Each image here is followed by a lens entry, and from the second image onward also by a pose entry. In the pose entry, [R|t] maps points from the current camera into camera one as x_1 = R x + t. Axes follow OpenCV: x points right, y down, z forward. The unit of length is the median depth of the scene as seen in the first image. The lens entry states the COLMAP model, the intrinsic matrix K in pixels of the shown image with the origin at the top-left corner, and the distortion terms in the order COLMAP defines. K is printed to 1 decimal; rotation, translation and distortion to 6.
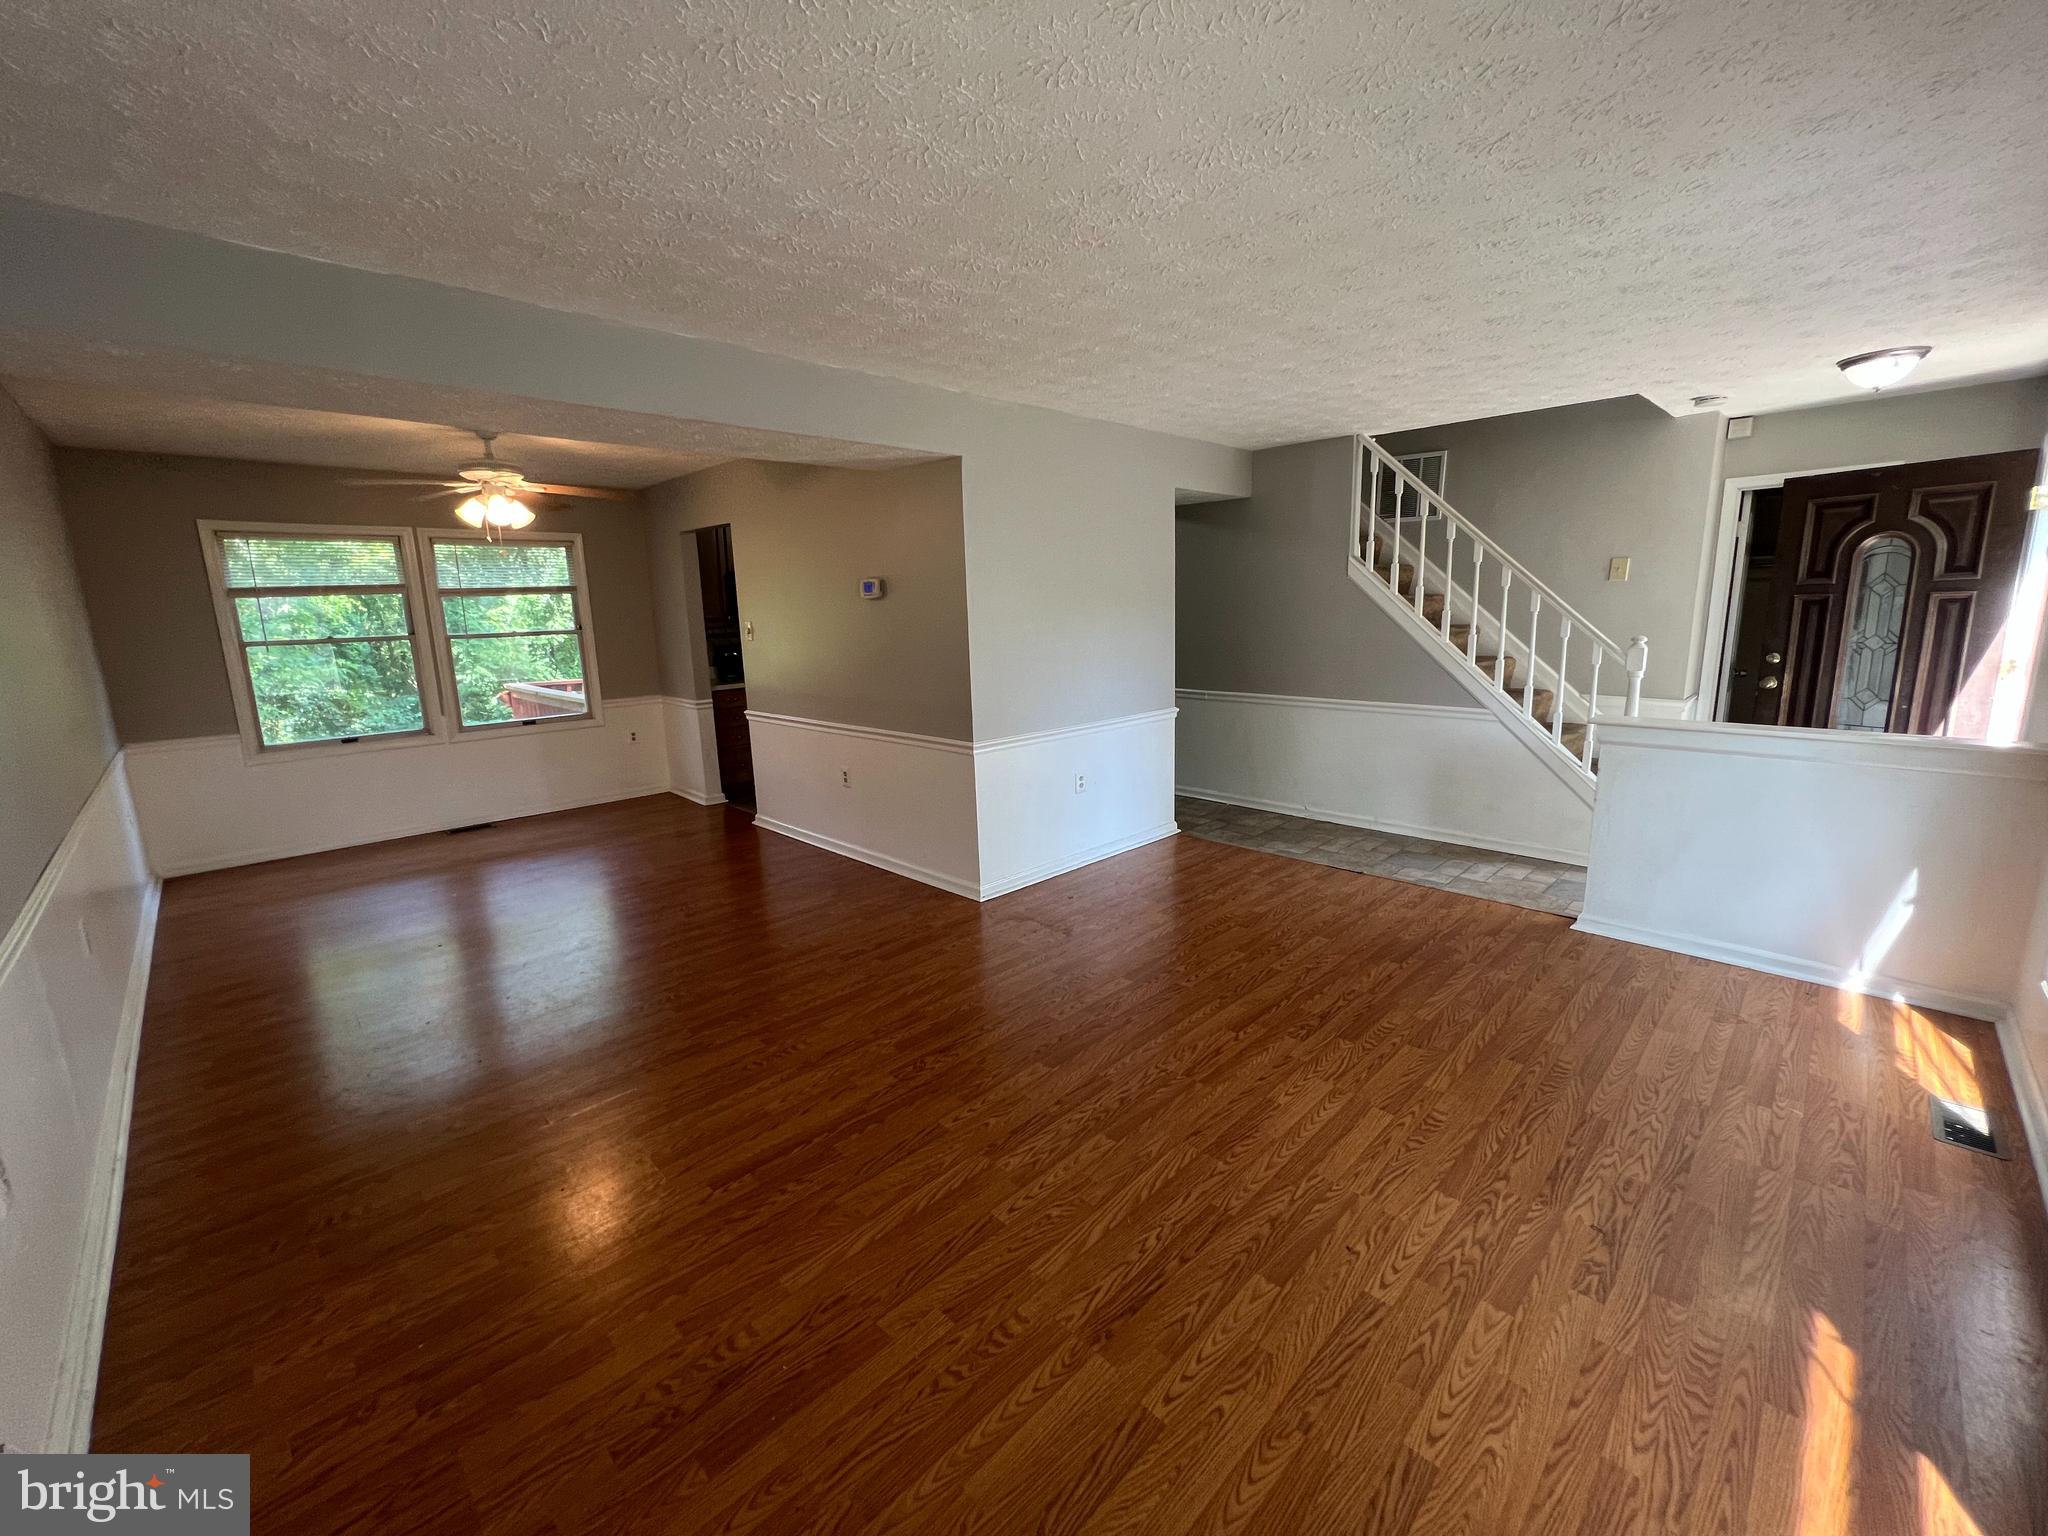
lens RADIAL K [[829.2, 0, 1025.5], [0, 829.2, 761.3], [0, 0, 1]] dist [0.001399, 0.000278]
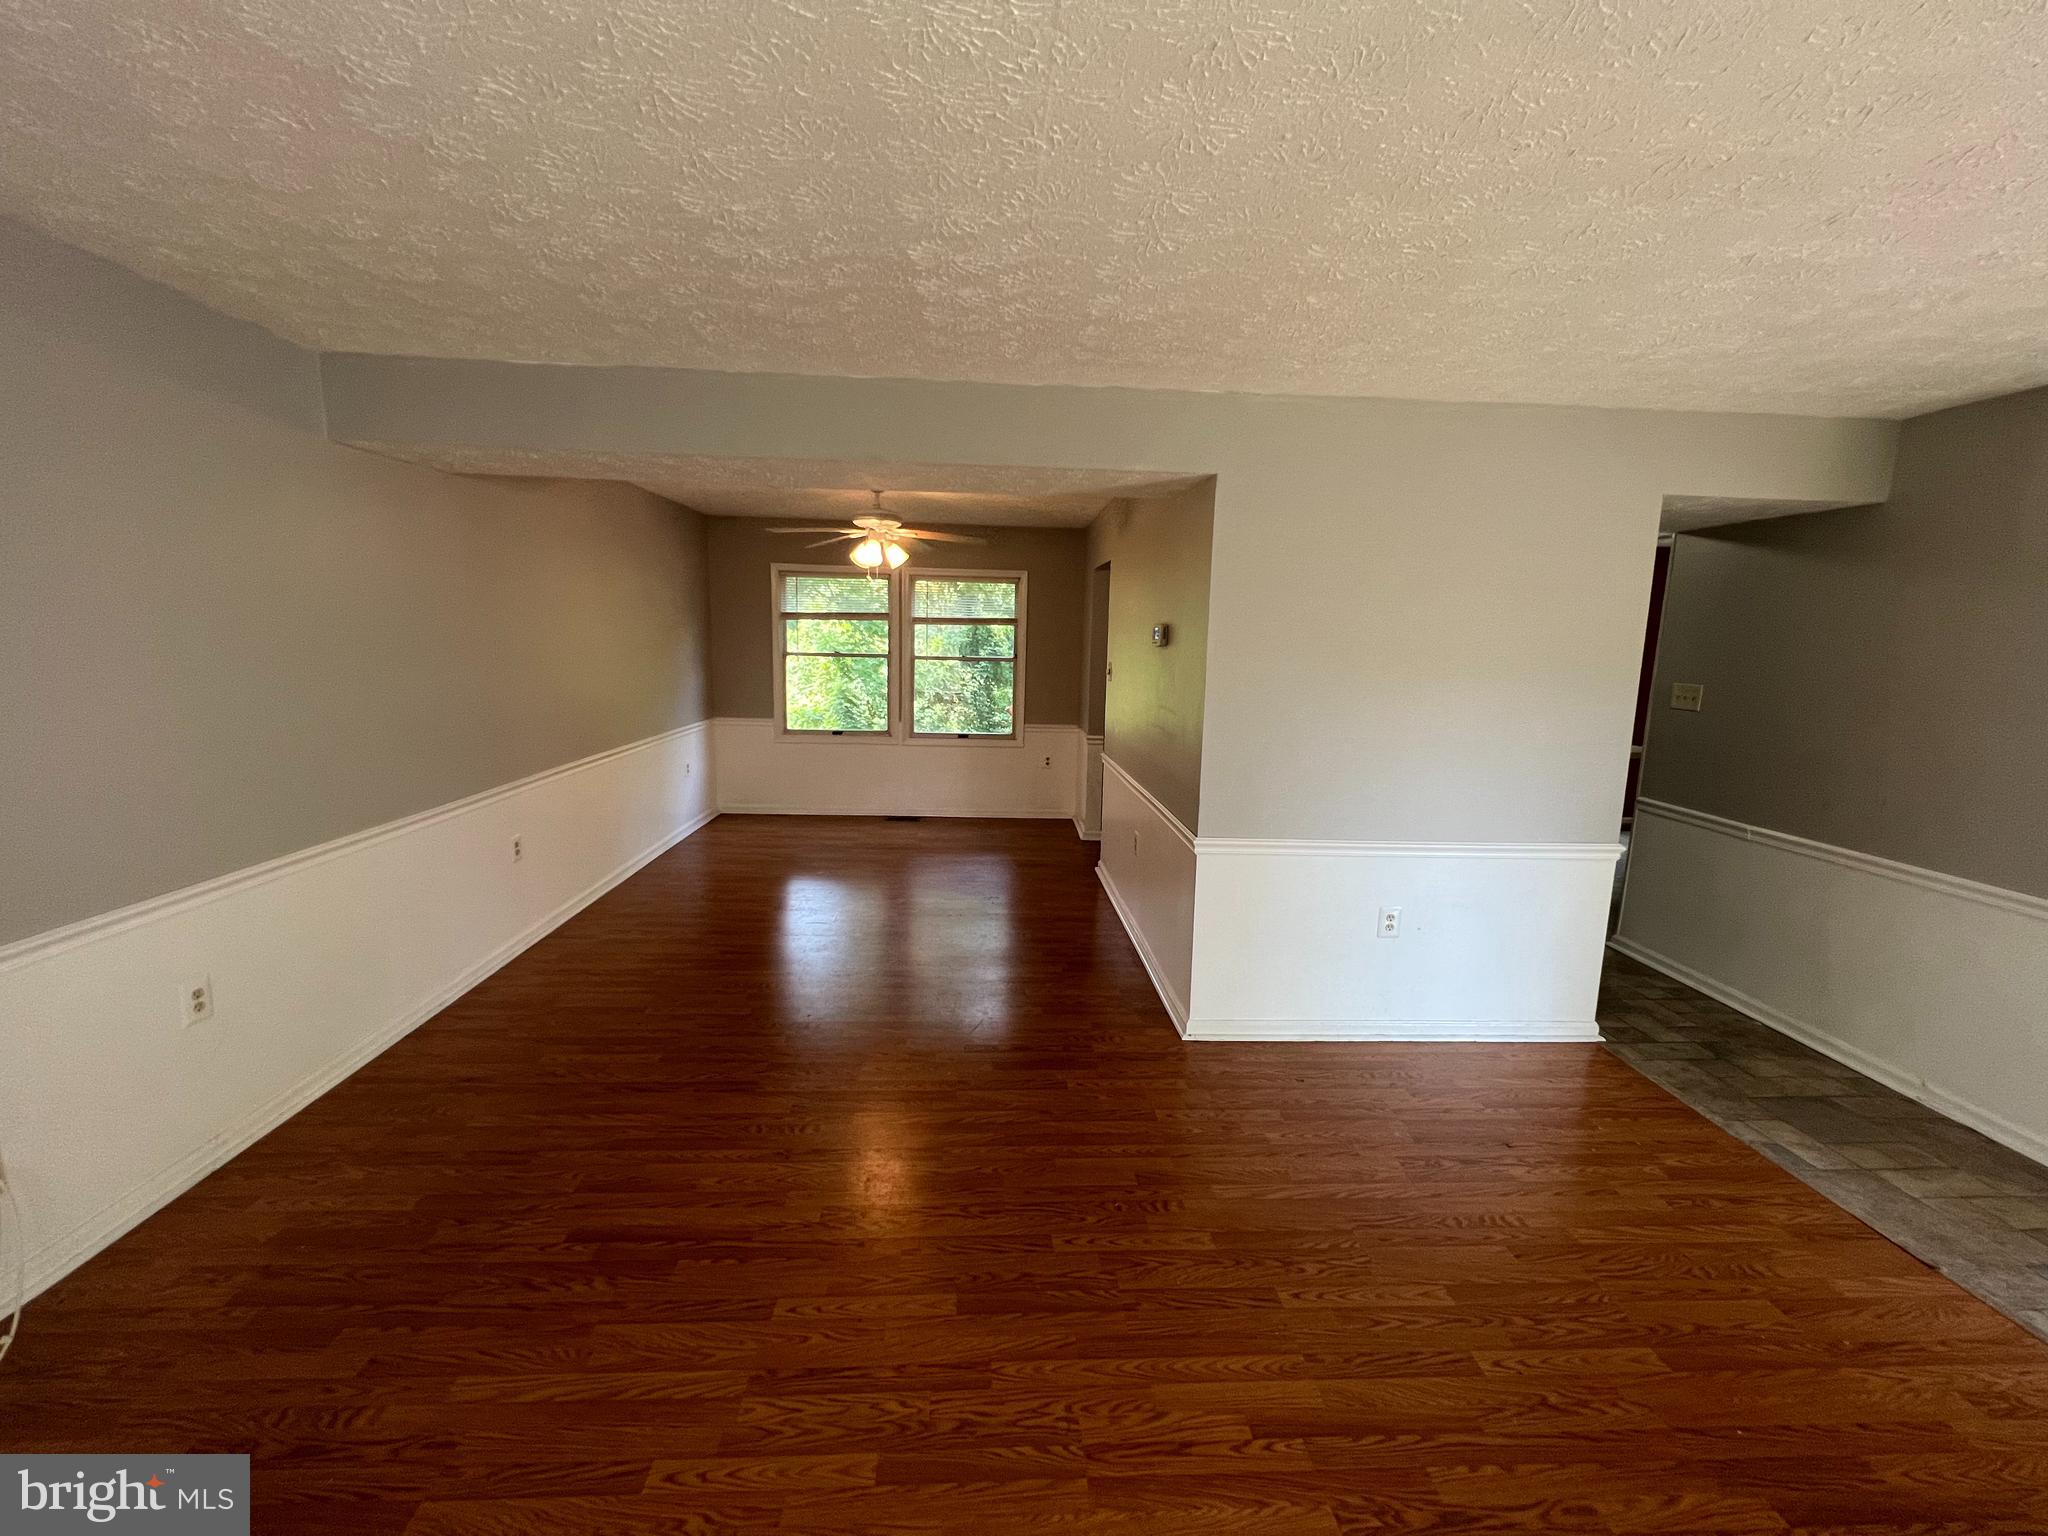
lens RADIAL K [[830.6, 0, 1020.2], [0, 830.6, 758.3], [0, 0, 1]] dist [-0.000950, 0.000788]
pose [[0.744685, 0.143189, -0.651875, 0.267394], [-0.169540, 0.985261, 0.022743, -0.072887], [0.645524, 0.093583, 0.757985, 0.252394]]
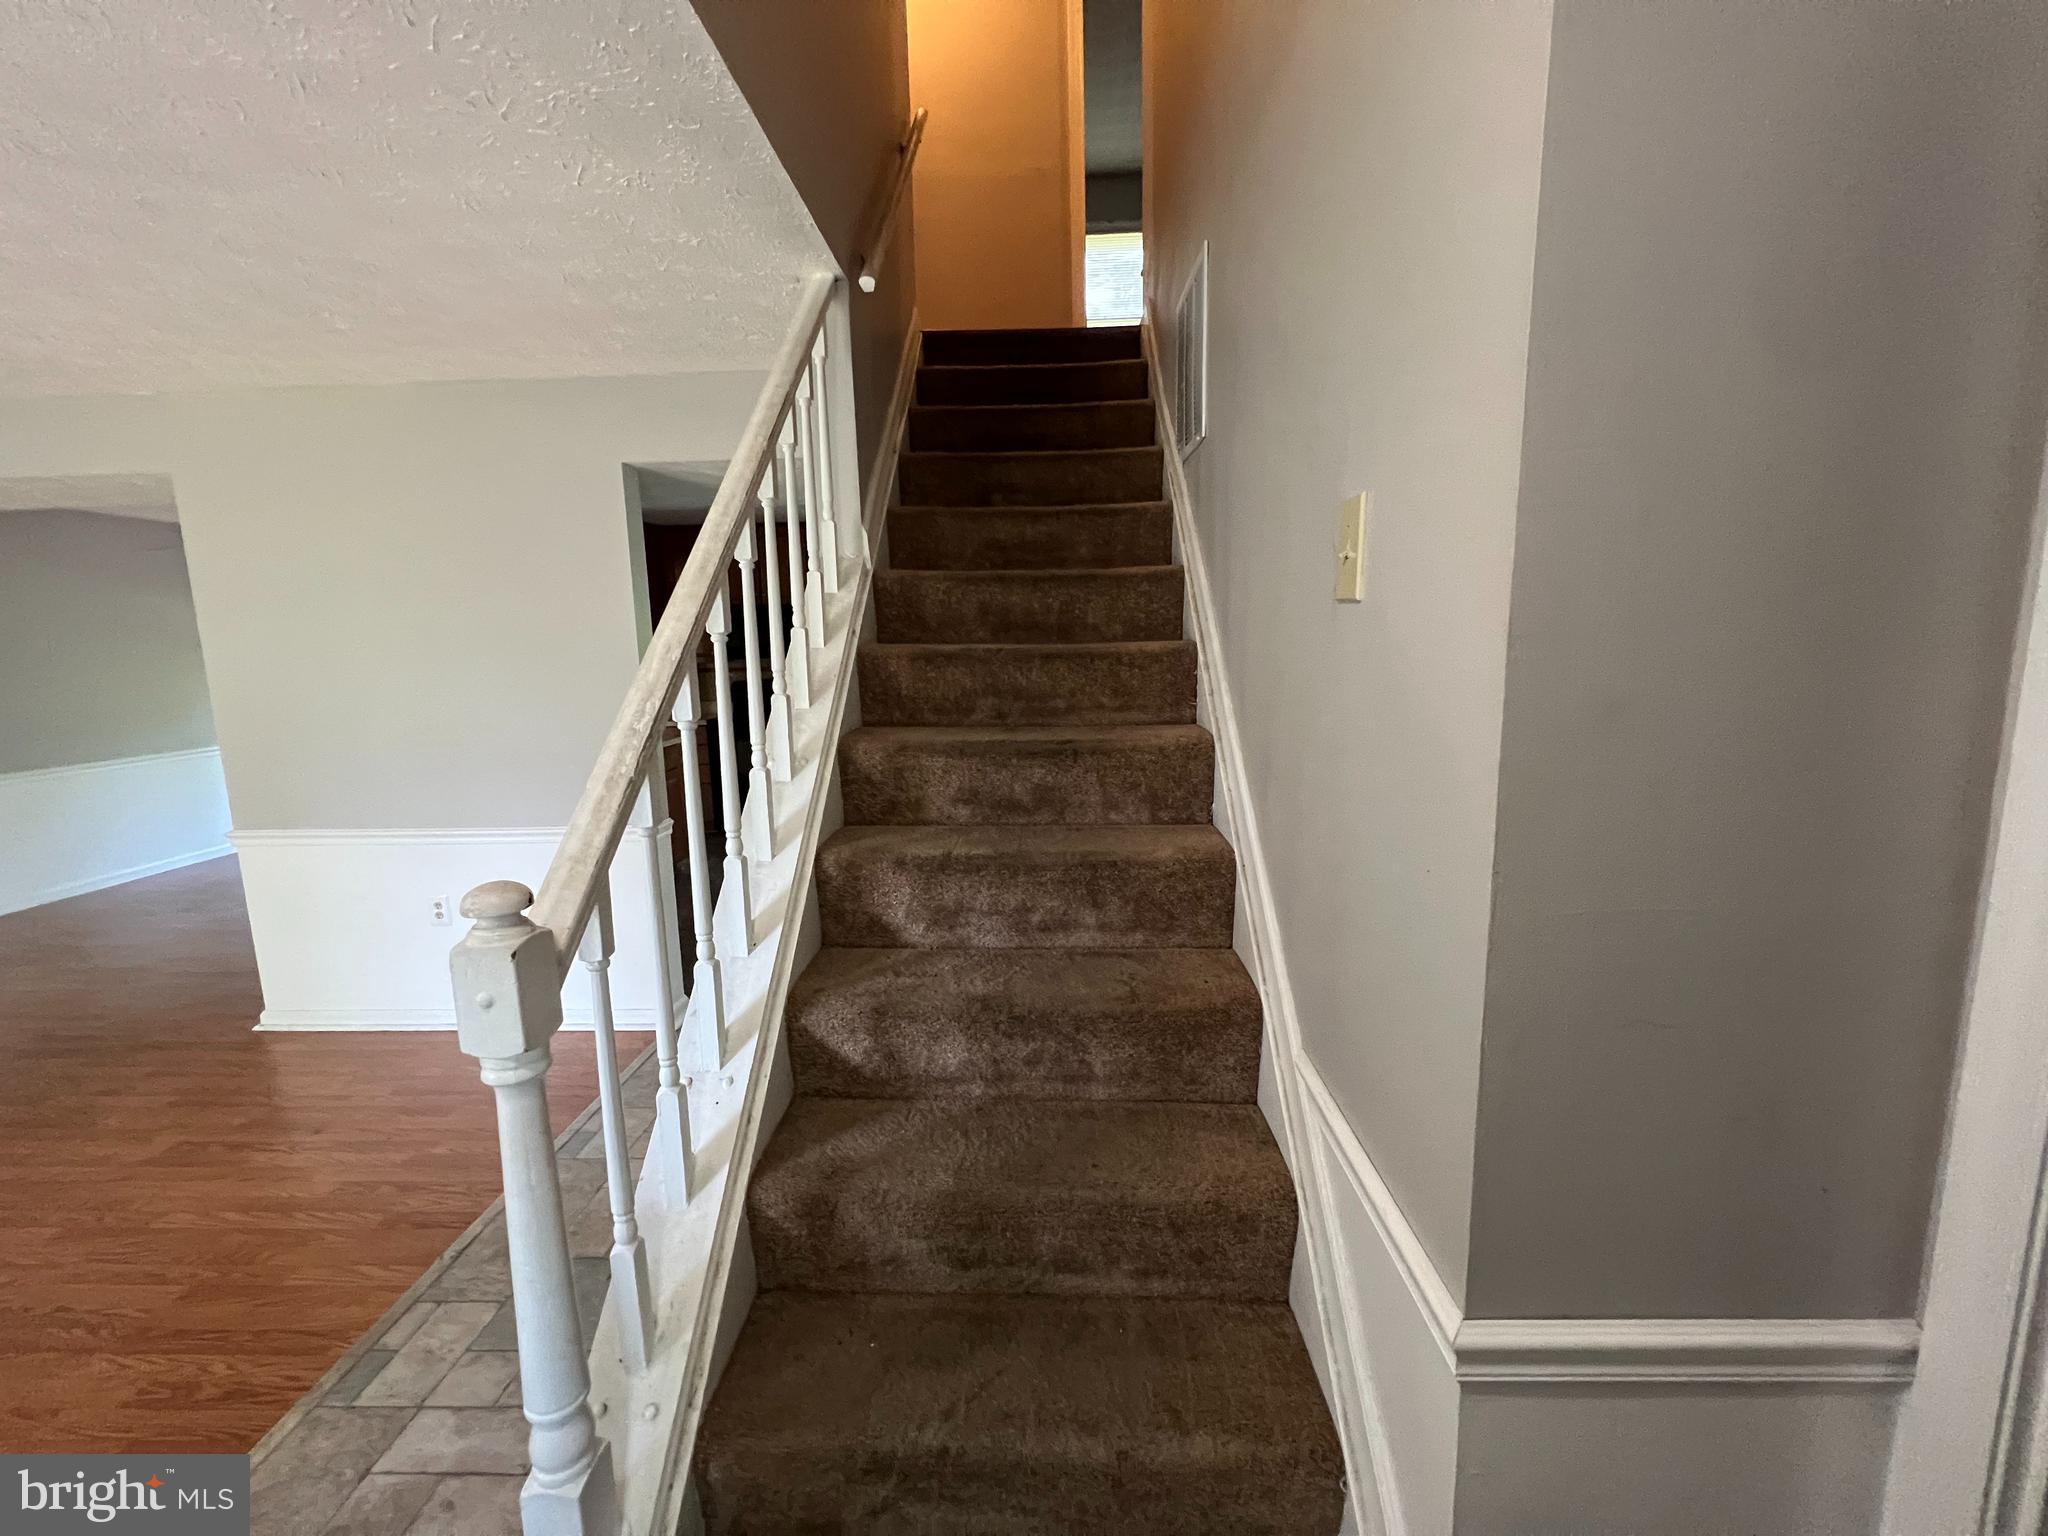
lens RADIAL K [[822.4, 0, 1020.8], [0, 822.4, 761.5], [0, 0, 1]] dist [-0.001480, 0.000161]
pose [[0.687262, 0.114398, -0.717346, 0.869590], [-0.130341, 0.990915, 0.033151, -0.182444], [0.714621, 0.070717, 0.695928, 0.846884]]
